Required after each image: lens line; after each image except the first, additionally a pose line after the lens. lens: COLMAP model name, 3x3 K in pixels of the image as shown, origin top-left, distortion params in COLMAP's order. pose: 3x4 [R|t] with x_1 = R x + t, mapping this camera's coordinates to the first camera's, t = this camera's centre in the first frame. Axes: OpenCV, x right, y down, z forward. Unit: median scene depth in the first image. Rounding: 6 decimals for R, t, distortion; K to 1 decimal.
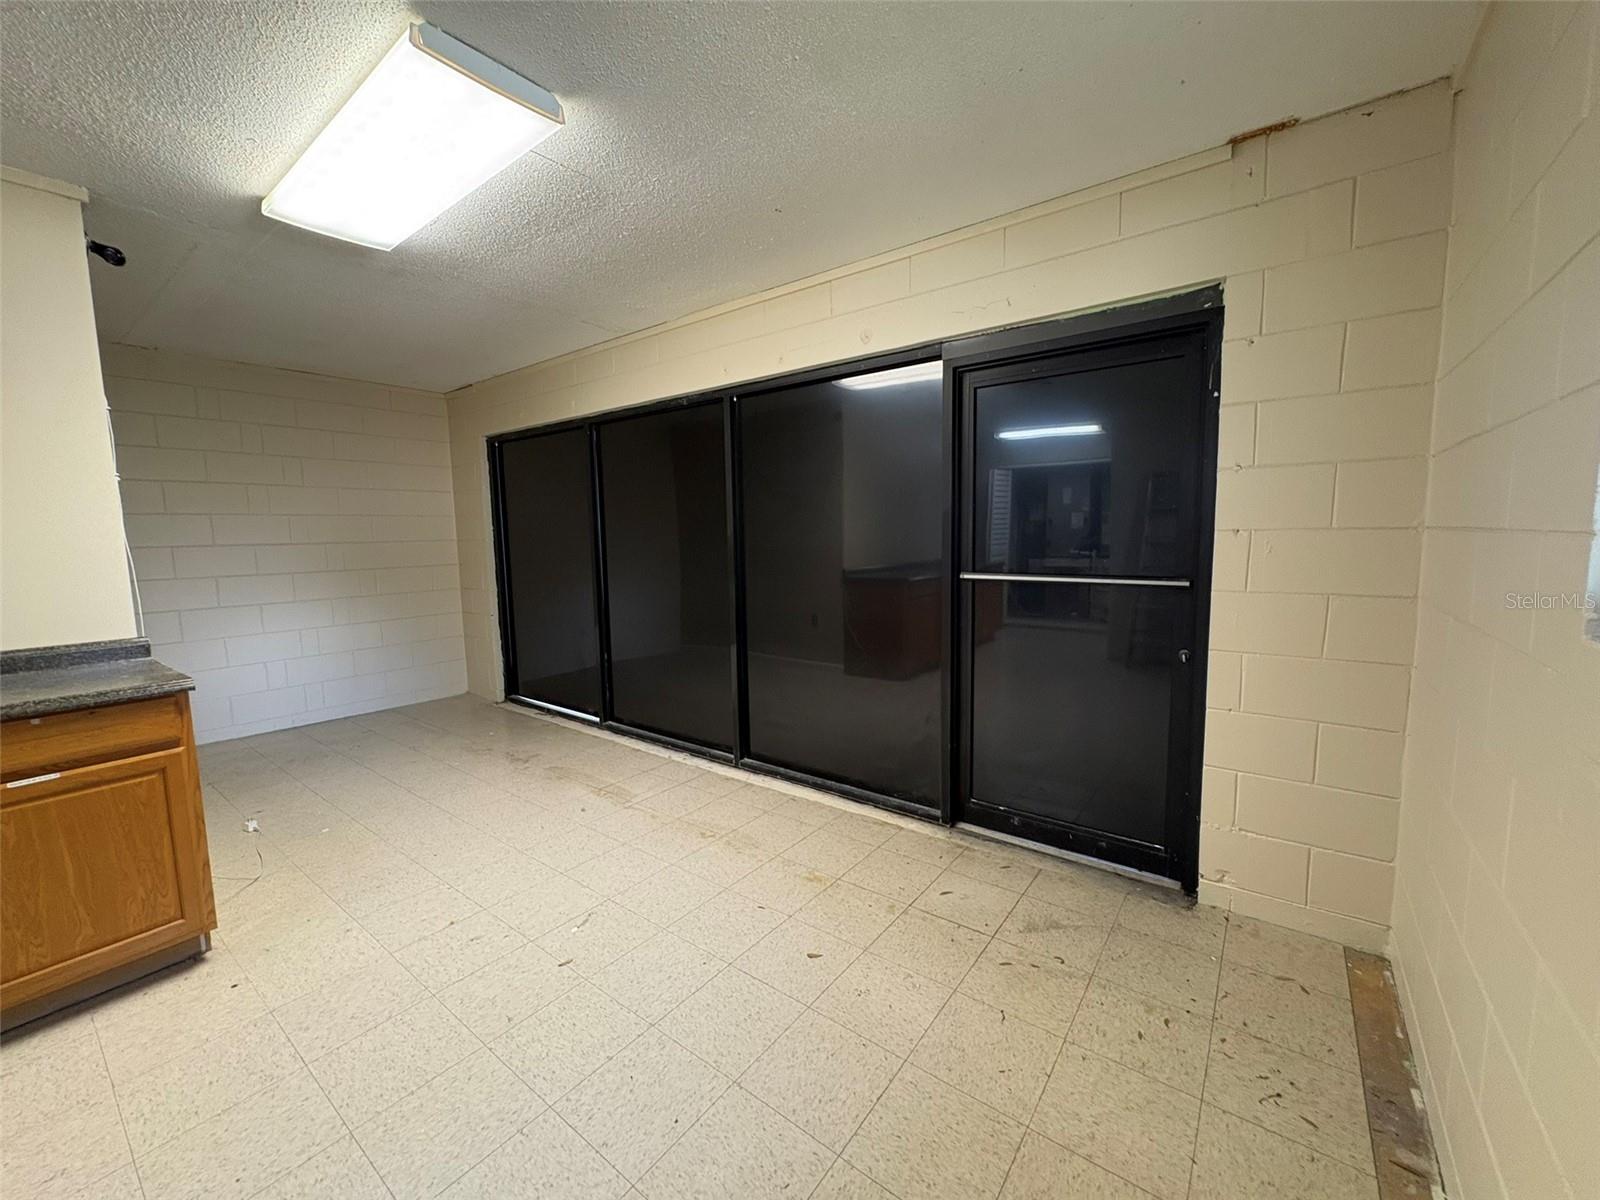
lens RADIAL K [[631.9, 0, 800.0], [0, 631.9, 600.0], [0, 0, 1]] dist [0.000223, 0.000065]
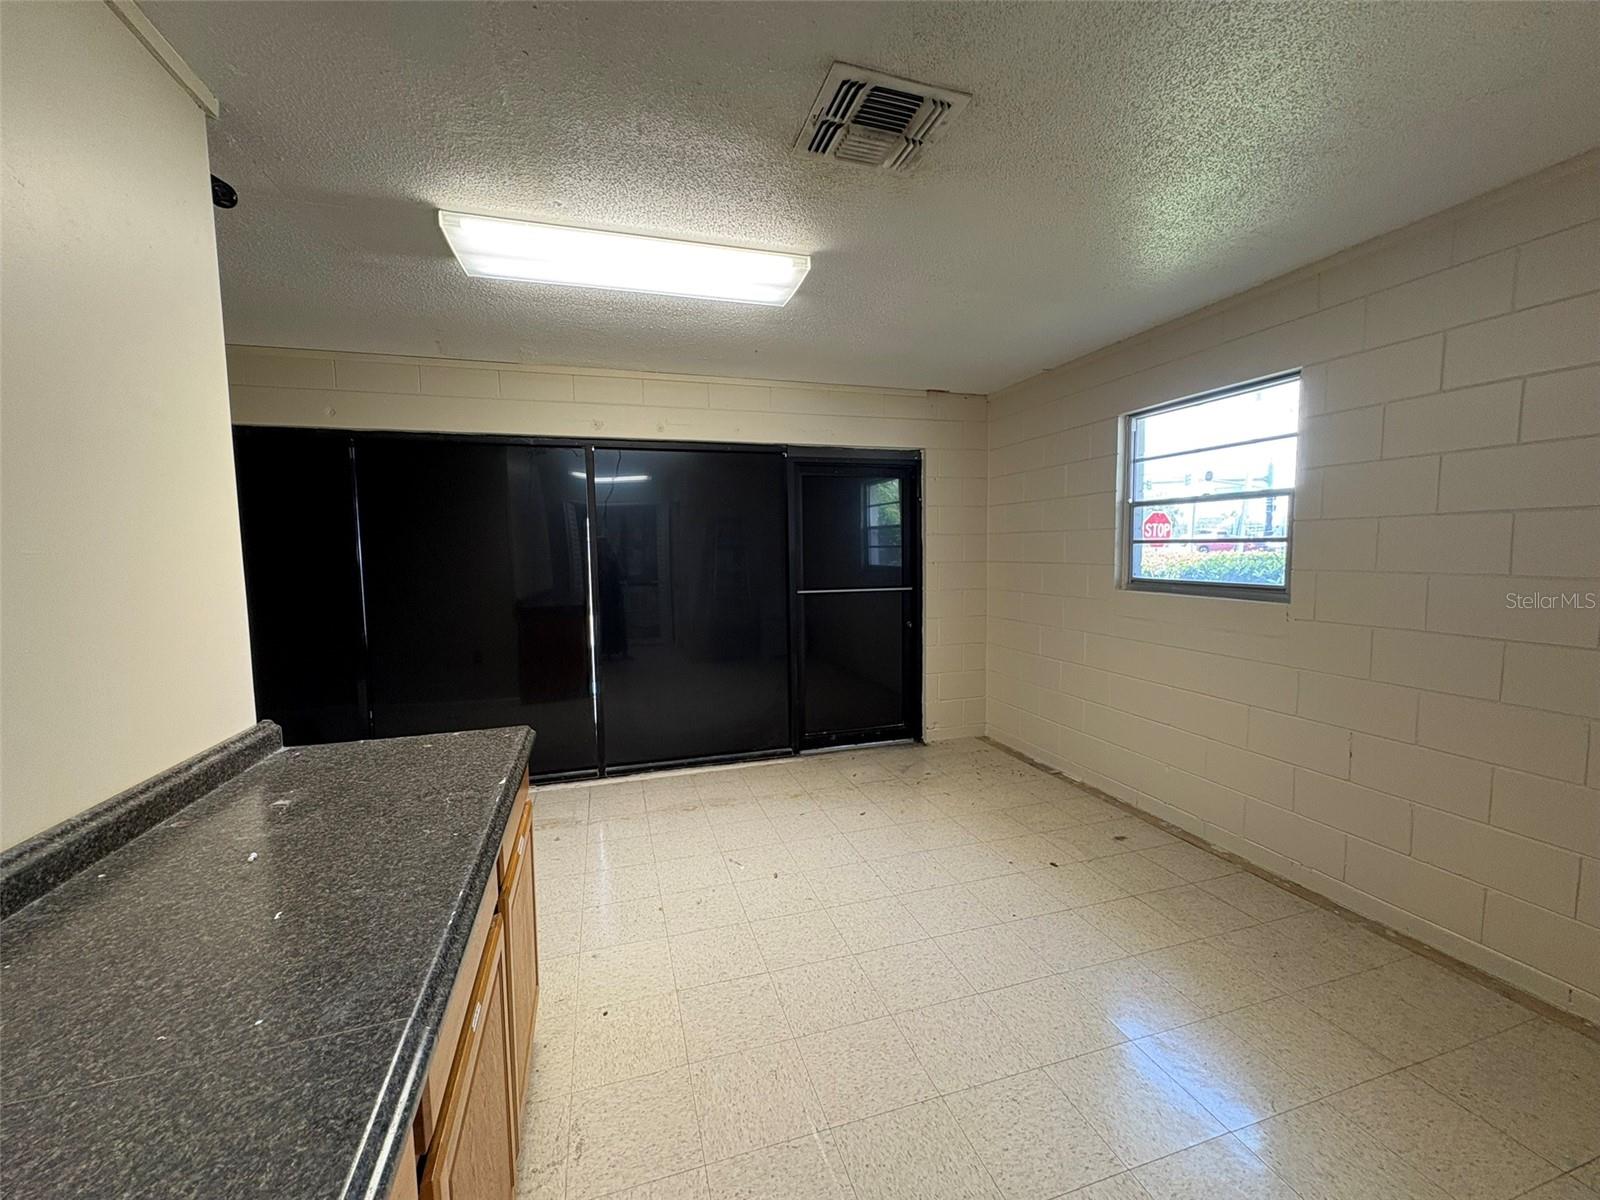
lens RADIAL K [[631.9, 0, 800.0], [0, 631.9, 600.0], [0, 0, 1]] dist [0.000223, 0.000065]
pose [[0.589256, -0.055092, 0.806066, -1.231633], [0.089783, 0.995958, 0.002437, -0.025987], [-0.802942, 0.070935, 0.591821, 0.076565]]
